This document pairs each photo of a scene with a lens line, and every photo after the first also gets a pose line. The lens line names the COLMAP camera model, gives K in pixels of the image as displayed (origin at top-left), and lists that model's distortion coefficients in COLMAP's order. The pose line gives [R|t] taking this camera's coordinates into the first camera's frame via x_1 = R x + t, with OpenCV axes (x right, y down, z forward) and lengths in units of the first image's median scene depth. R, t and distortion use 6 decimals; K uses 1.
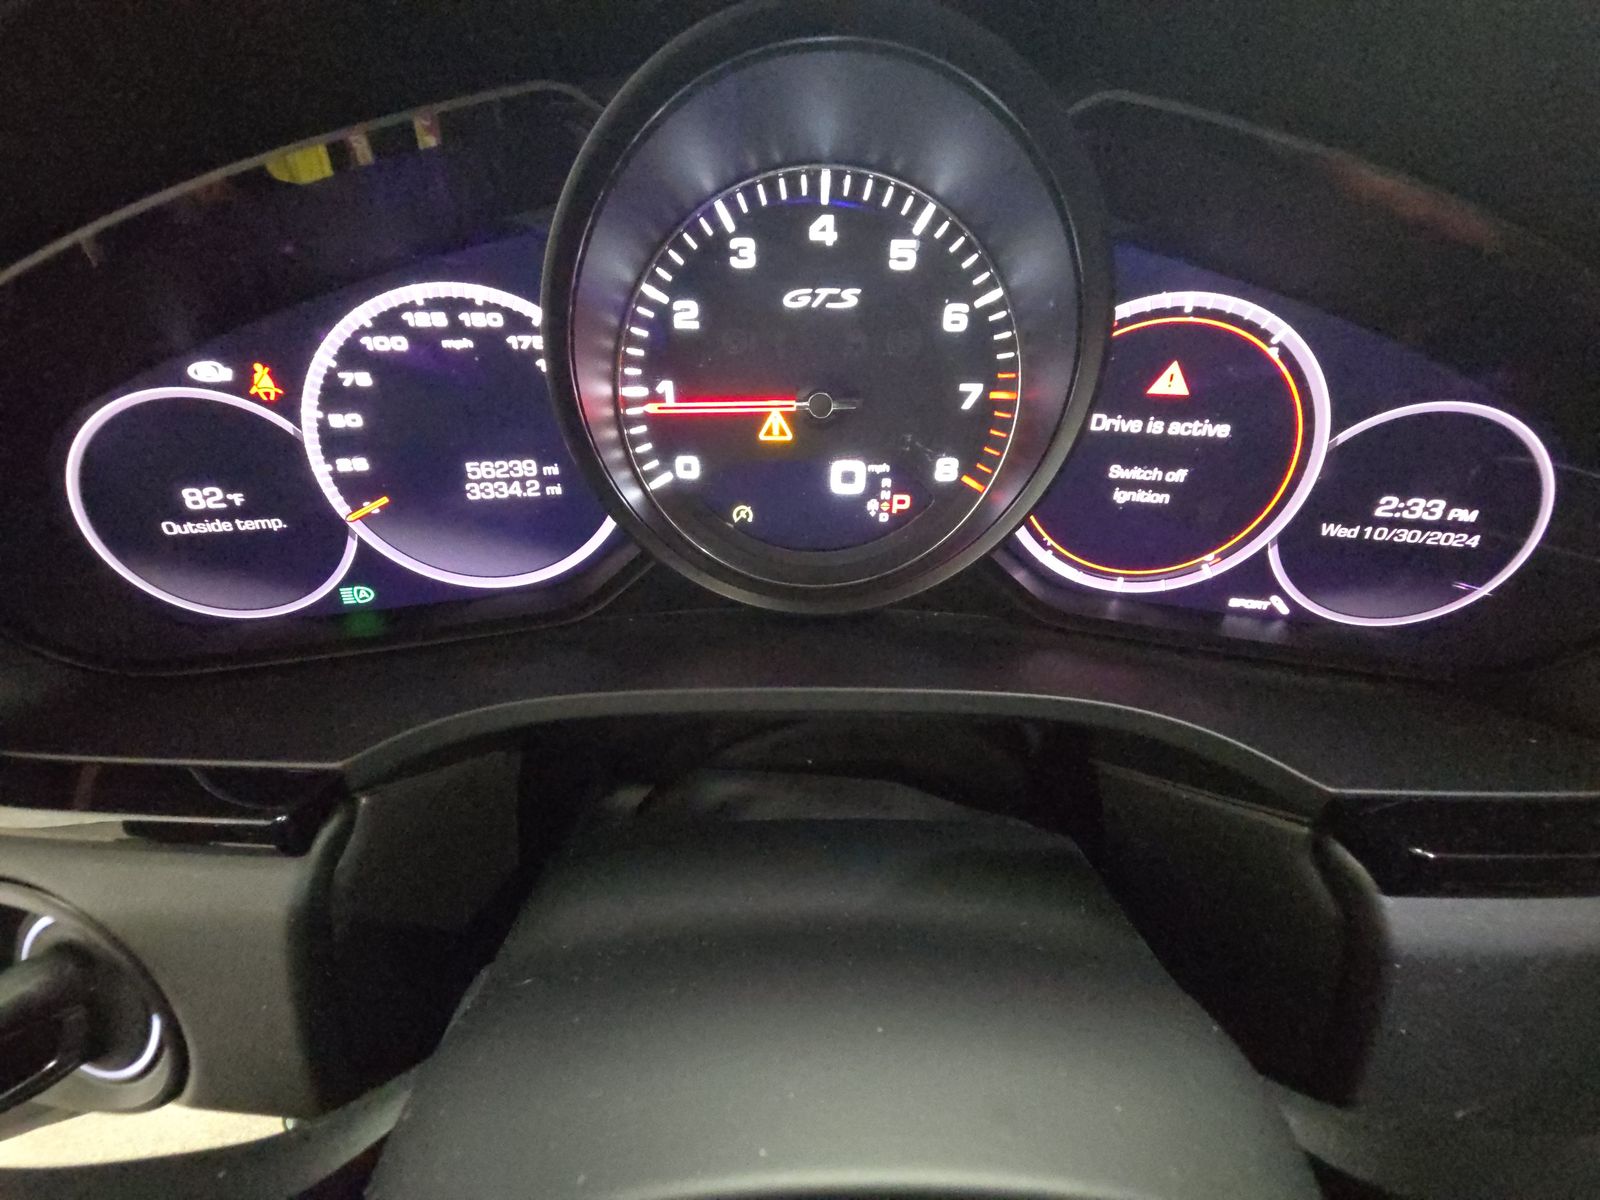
lens RADIAL K [[642.6, 0, 798.2], [0, 642.6, 598.6], [0, 0, 1]] dist [0.000055, -0.000691]
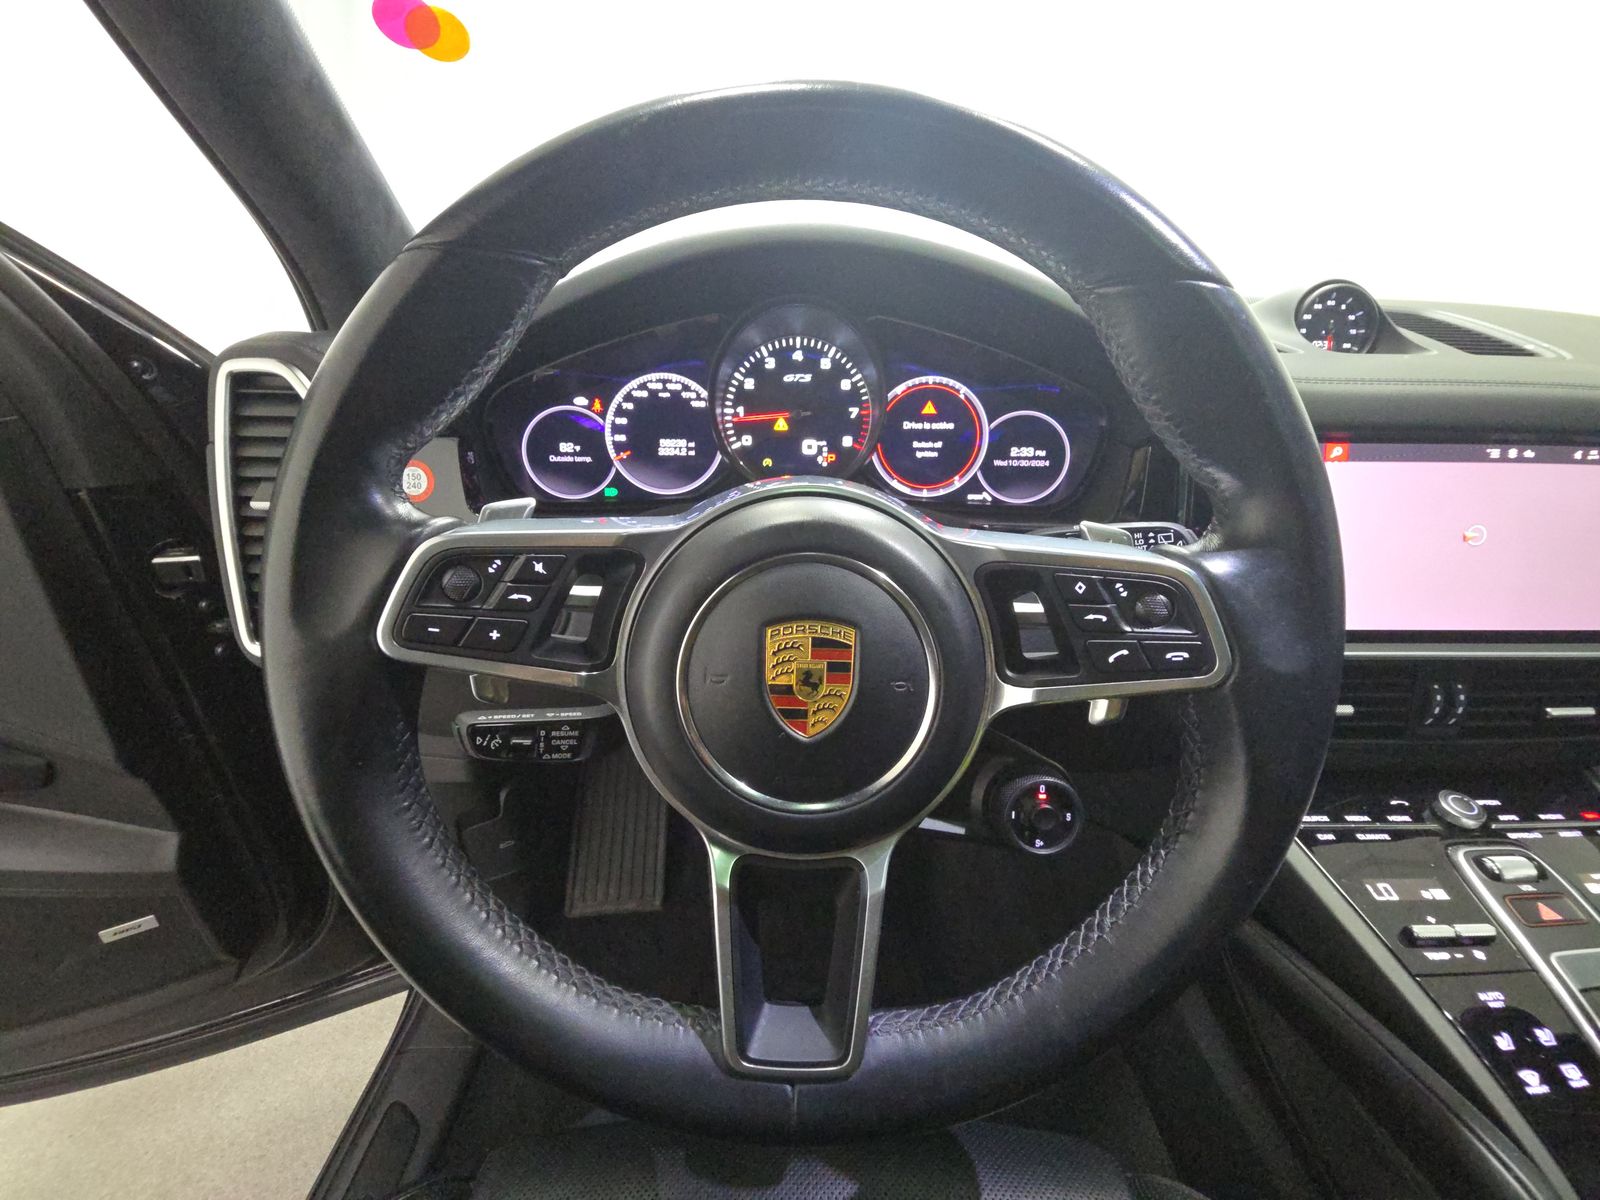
lens RADIAL K [[642.6, 0, 800.9], [0, 642.6, 601.1], [0, 0, 1]] dist [0.000055, -0.000691]
pose [[0.999967, -0.003739, 0.007220, 0.025099], [0.005187, 0.977167, -0.212411, 1.021206], [-0.006261, 0.212441, 0.977154, -1.452642]]
